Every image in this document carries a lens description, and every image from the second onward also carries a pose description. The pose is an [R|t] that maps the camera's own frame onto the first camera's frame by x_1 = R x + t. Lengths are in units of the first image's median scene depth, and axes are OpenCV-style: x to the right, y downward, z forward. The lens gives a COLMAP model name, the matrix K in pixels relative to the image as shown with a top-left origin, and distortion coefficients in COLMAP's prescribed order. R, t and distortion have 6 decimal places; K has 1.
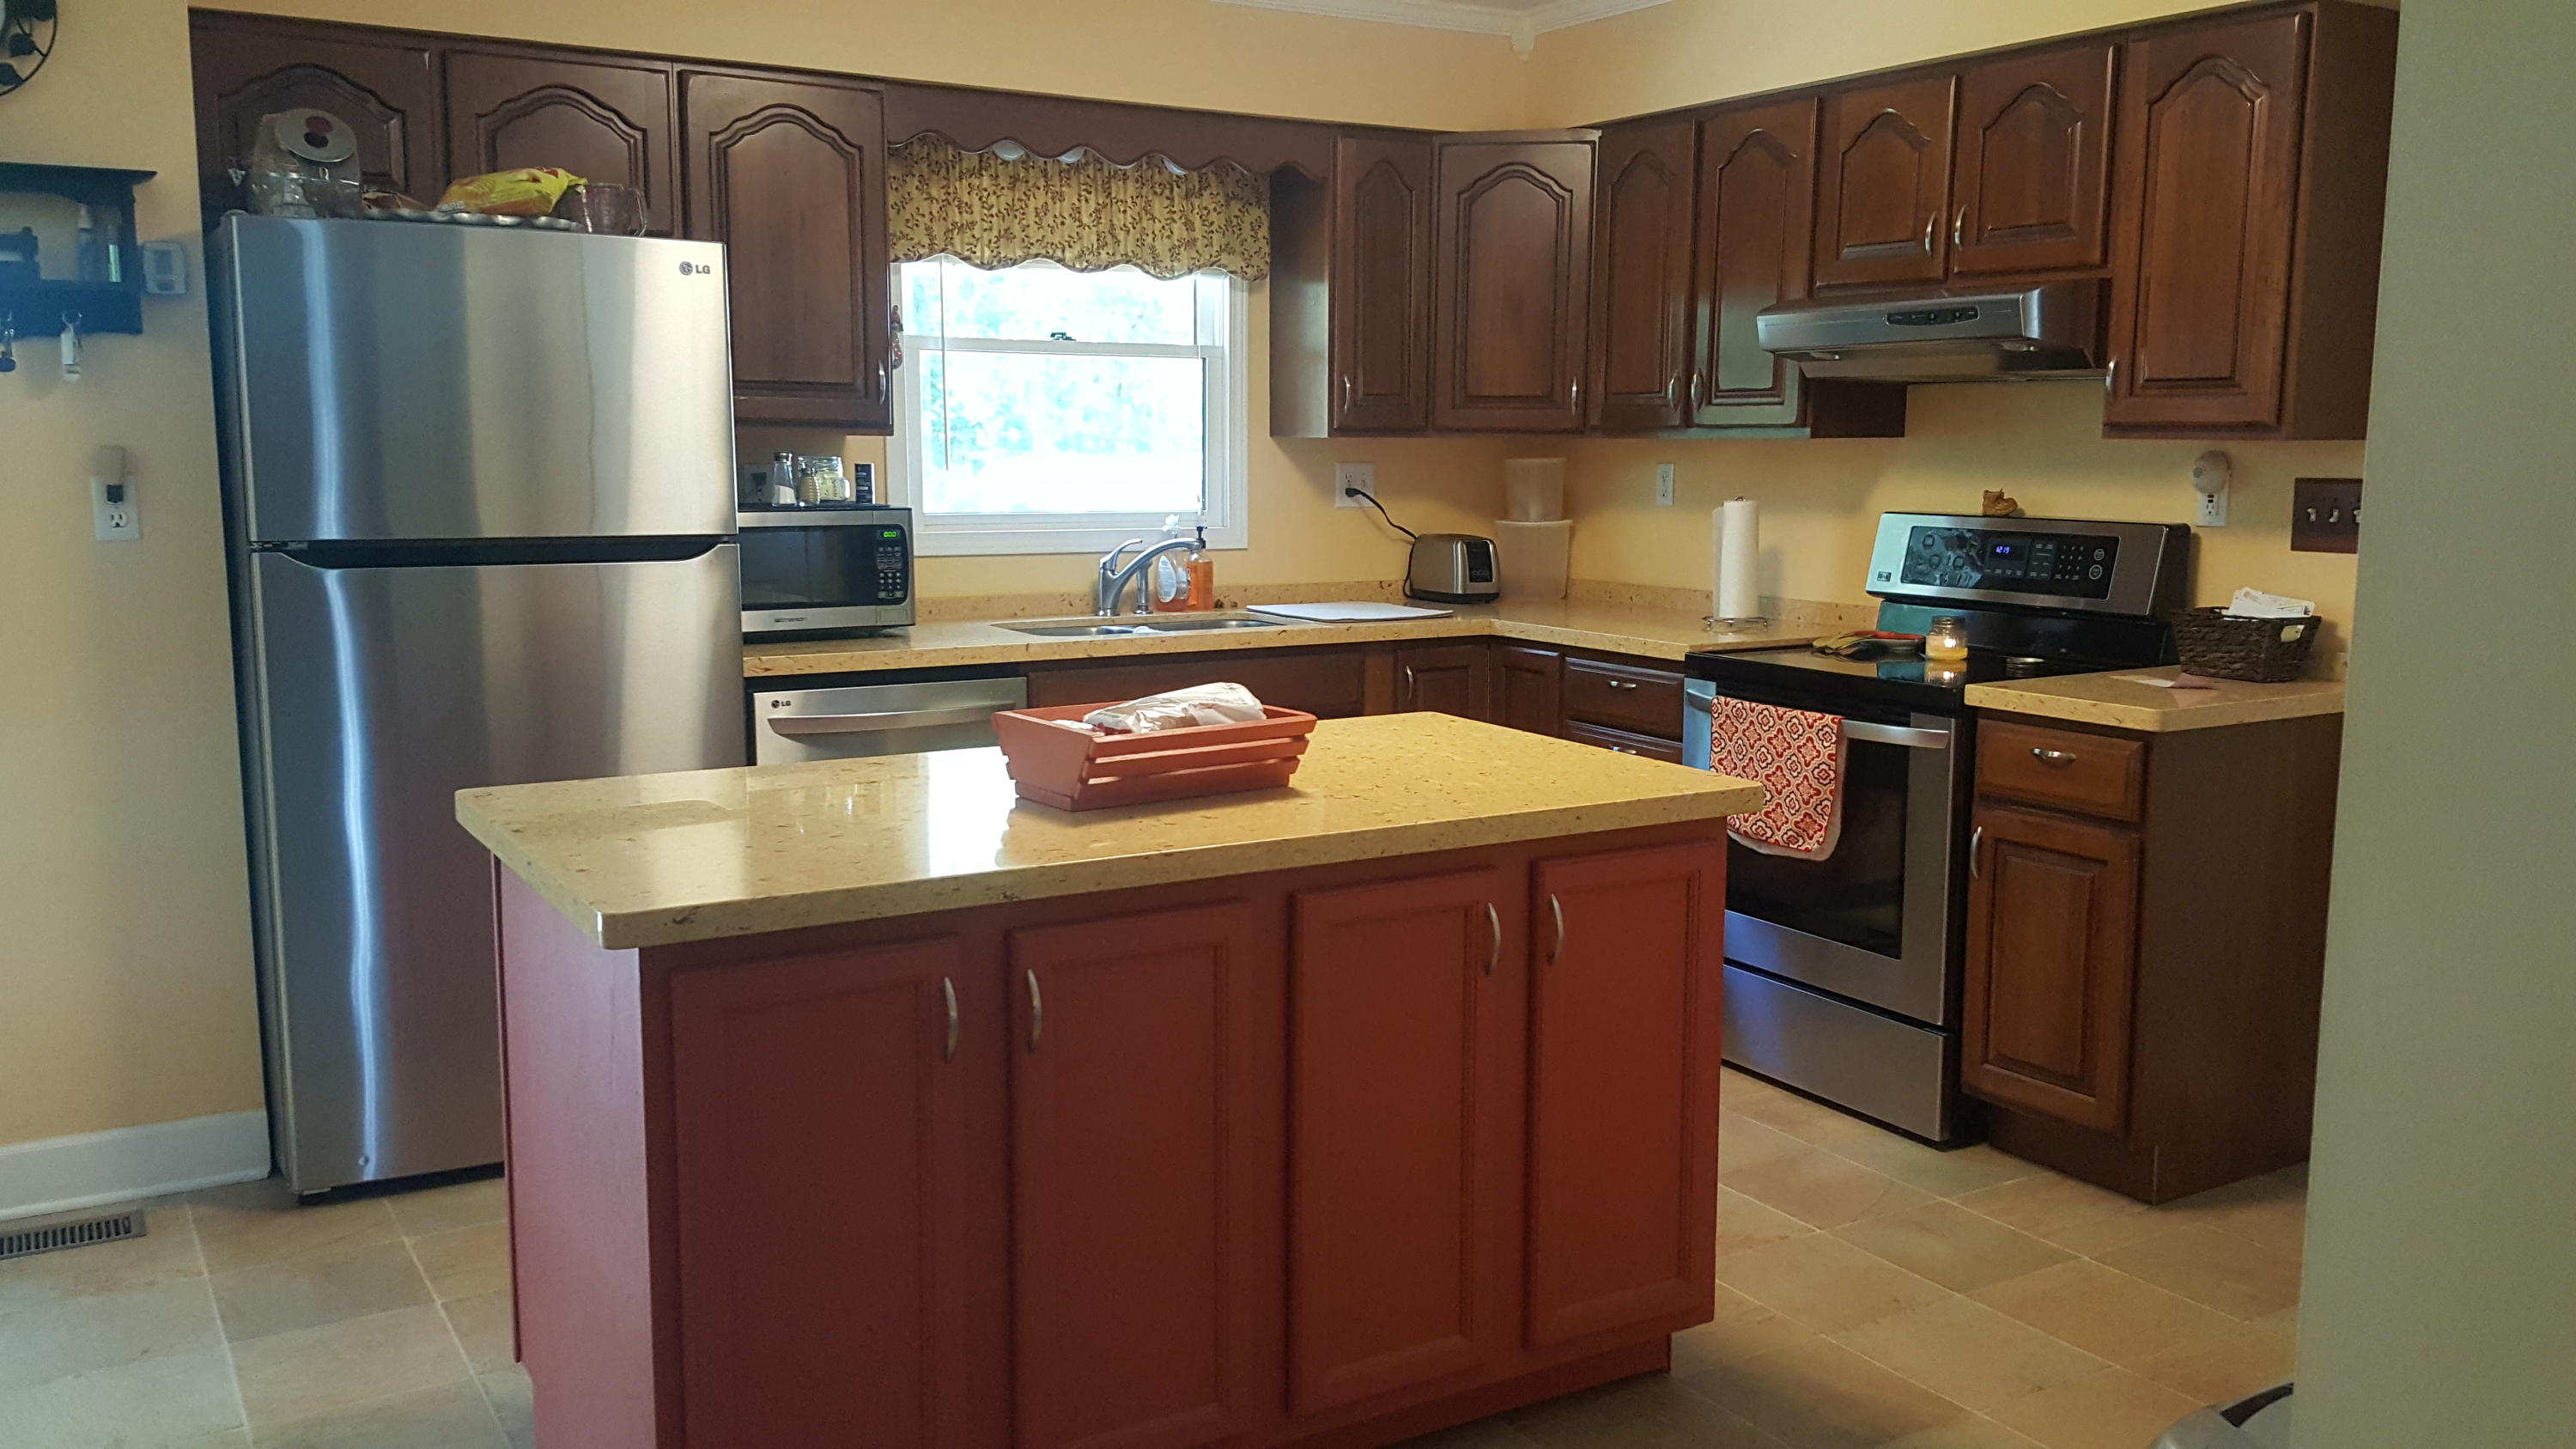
lens RADIAL K [[2118.1, 0, 1292.3], [0, 2118.1, 738.2], [0, 0, 1]] dist [0.069330, -0.060975]
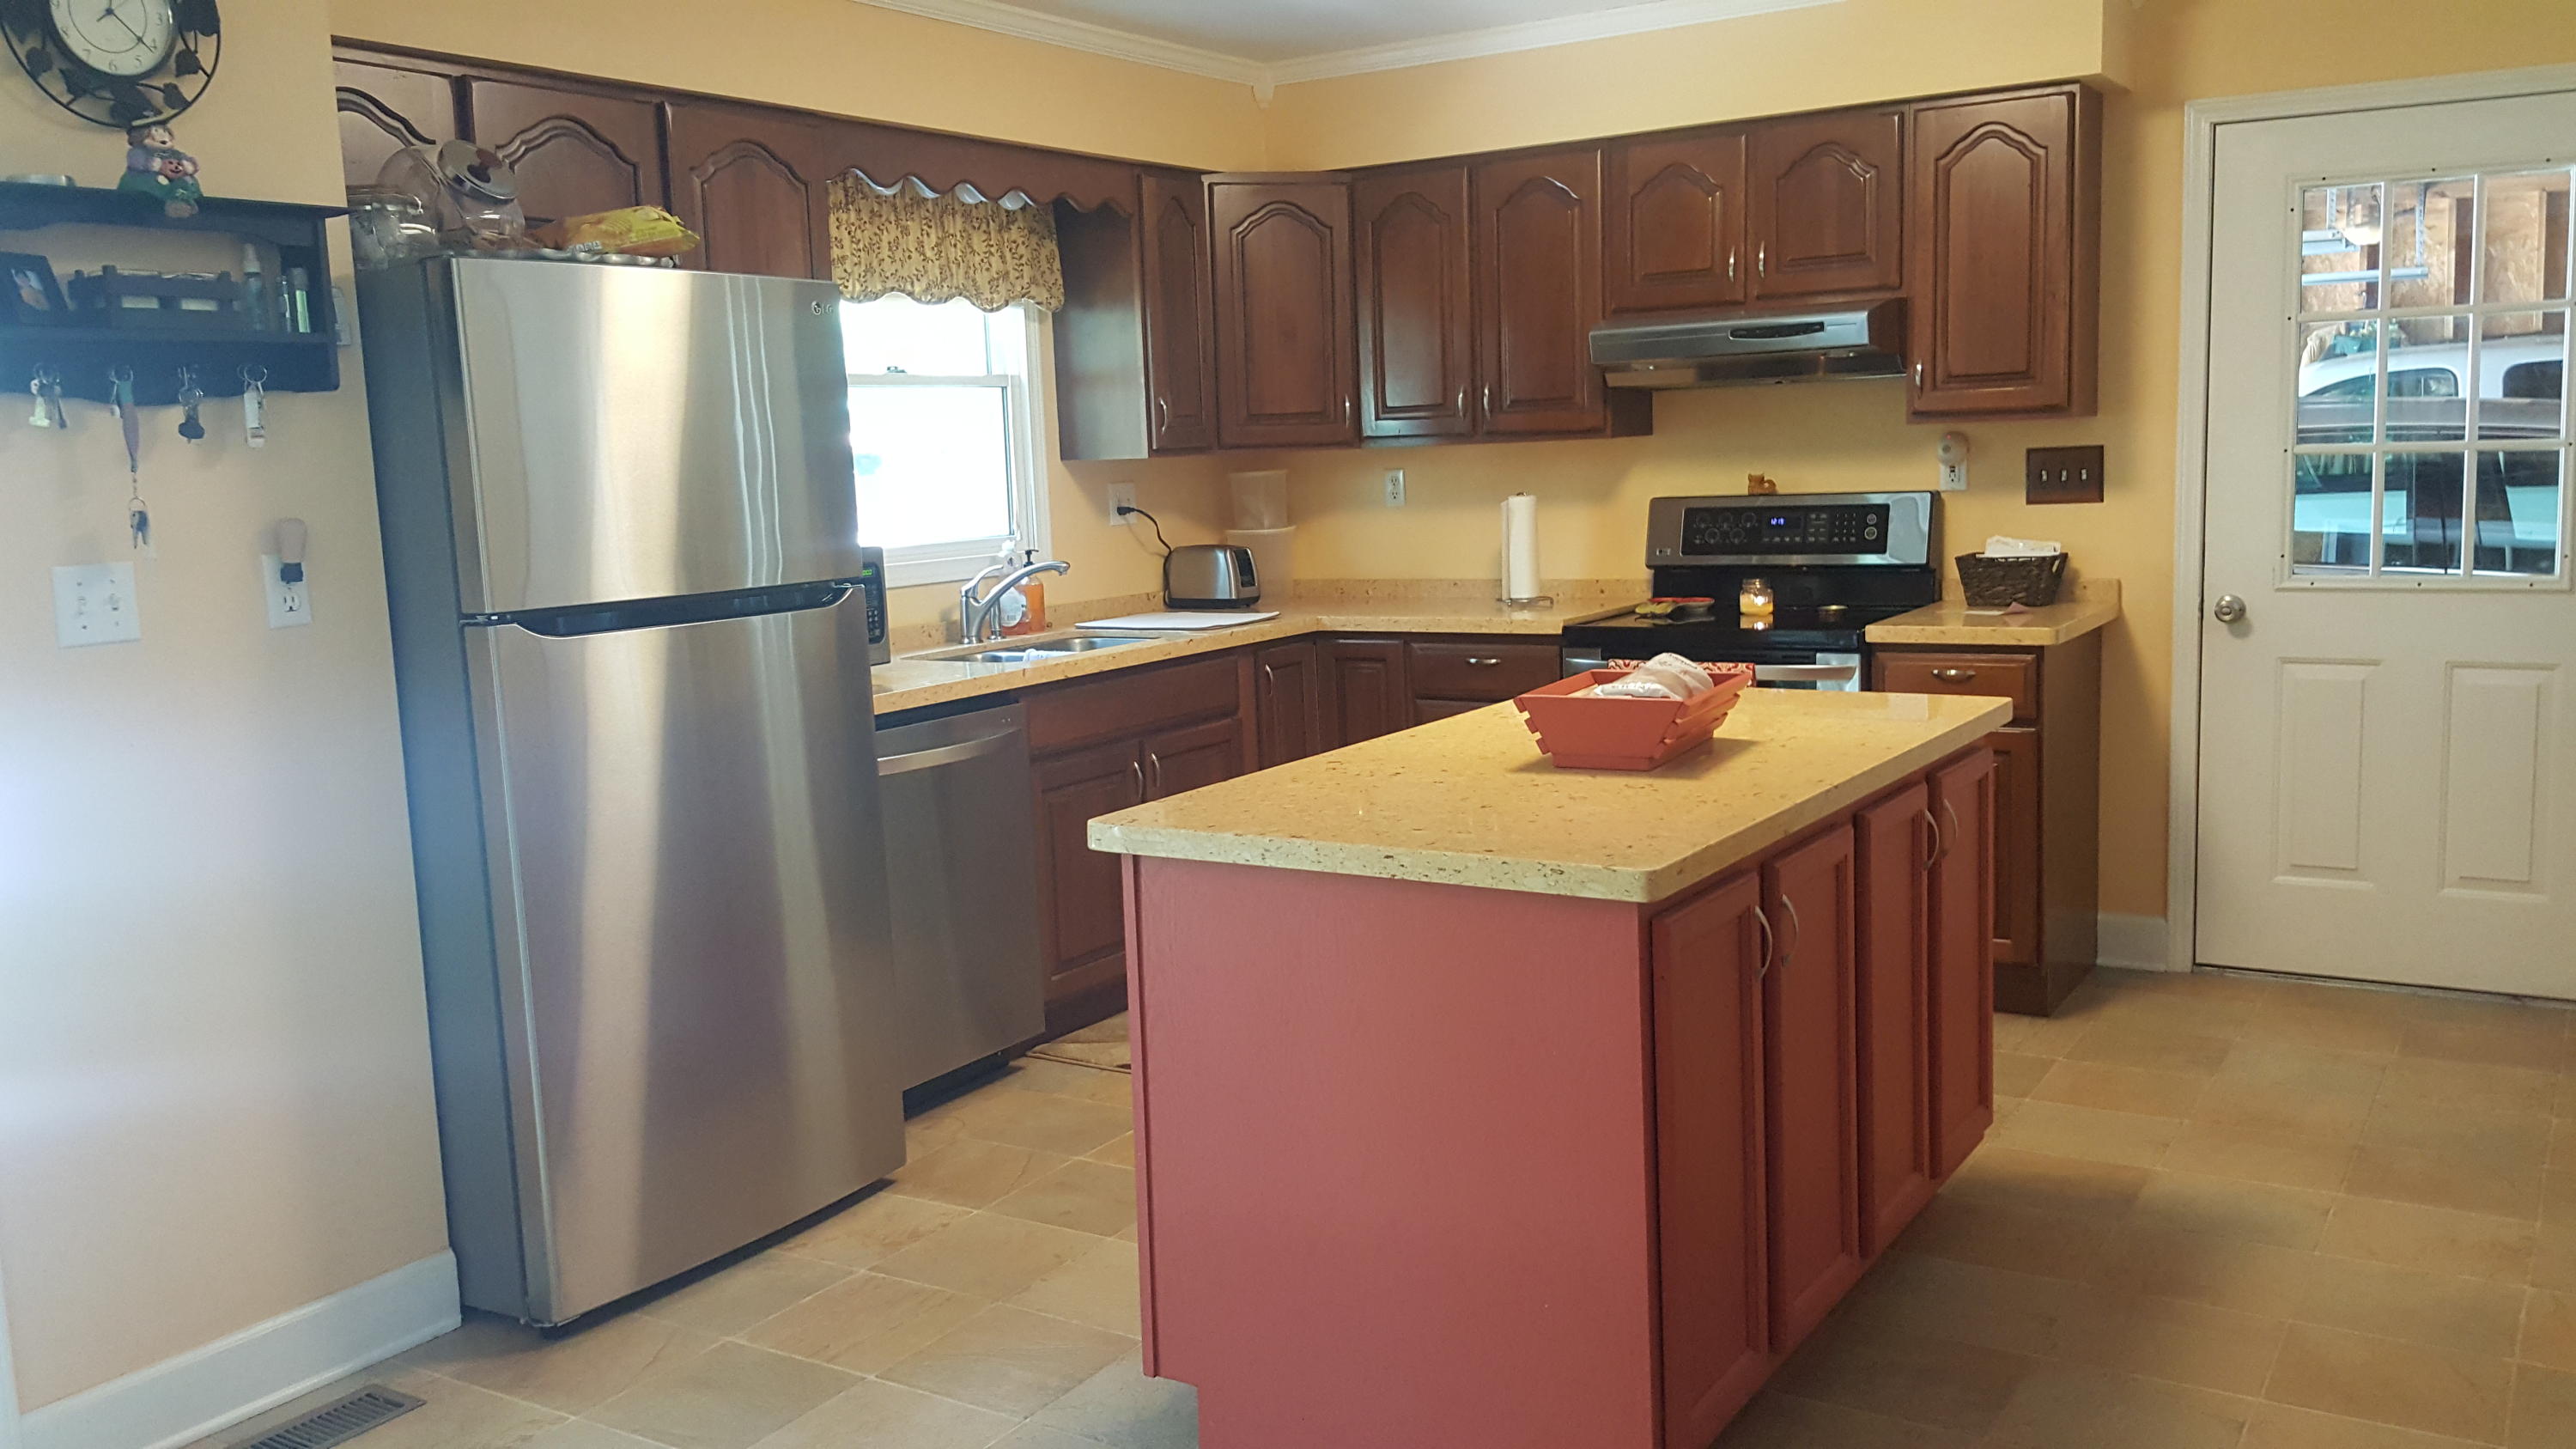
lens RADIAL K [[2118.1, 0, 1285.5], [0, 2118.1, 718.7], [0, 0, 1]] dist [0.069330, -0.060975]
pose [[0.896969, -0.099189, 0.430822, -0.445899], [0.108613, 0.994080, 0.002737, -0.009923], [-0.428543, 0.044338, 0.902433, 0.029997]]
